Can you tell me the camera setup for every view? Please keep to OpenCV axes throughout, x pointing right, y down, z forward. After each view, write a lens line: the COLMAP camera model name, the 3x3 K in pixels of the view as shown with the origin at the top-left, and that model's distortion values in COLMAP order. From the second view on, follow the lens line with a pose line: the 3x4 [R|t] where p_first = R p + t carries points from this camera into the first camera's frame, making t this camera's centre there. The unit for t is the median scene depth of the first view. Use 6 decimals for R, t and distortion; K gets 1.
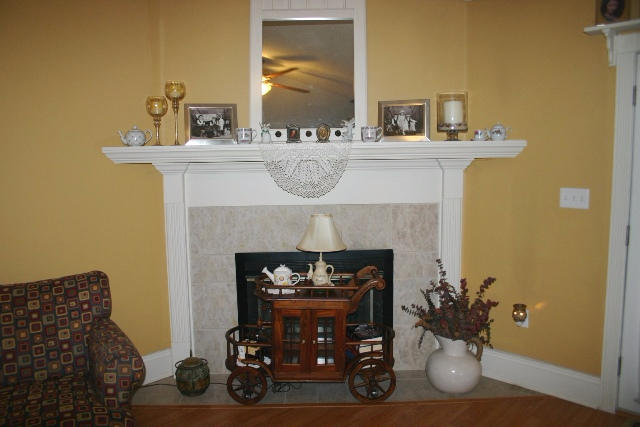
lens RADIAL K [[511.4, 0, 320.0], [0, 511.4, 213.5], [0, 0, 1]] dist [-0.164986, 0.167562]
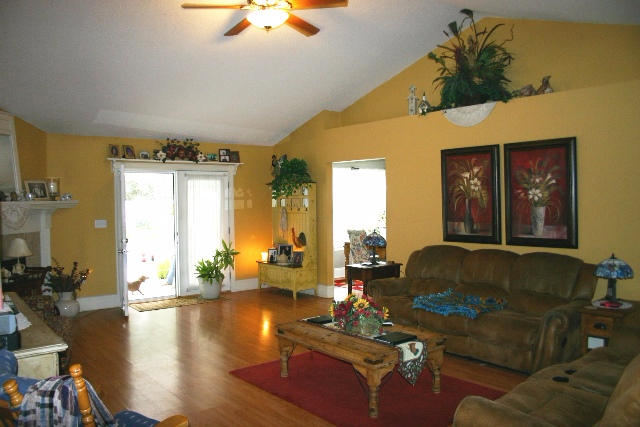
lens RADIAL K [[511.4, 0, 320.0], [0, 511.4, 213.5], [0, 0, 1]] dist [-0.164986, 0.167562]
pose [[0.120743, -0.018261, 0.992516, -1.671252], [0.119953, 0.992773, 0.003673, 0.036282], [-0.985410, 0.118612, 0.122060, -0.352366]]
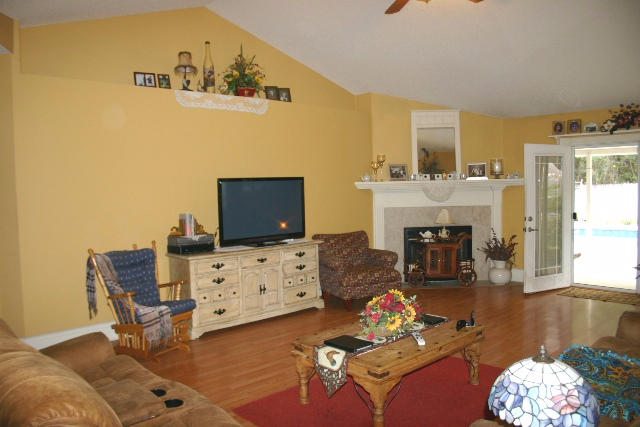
lens RADIAL K [[511.4, 0, 320.0], [0, 511.4, 213.5], [0, 0, 1]] dist [-0.164986, 0.167562]
pose [[0.998543, -0.006860, -0.053529, -0.455291], [0.004169, 0.998729, -0.050227, 0.138376], [0.053806, 0.049931, 0.997302, -1.428428]]
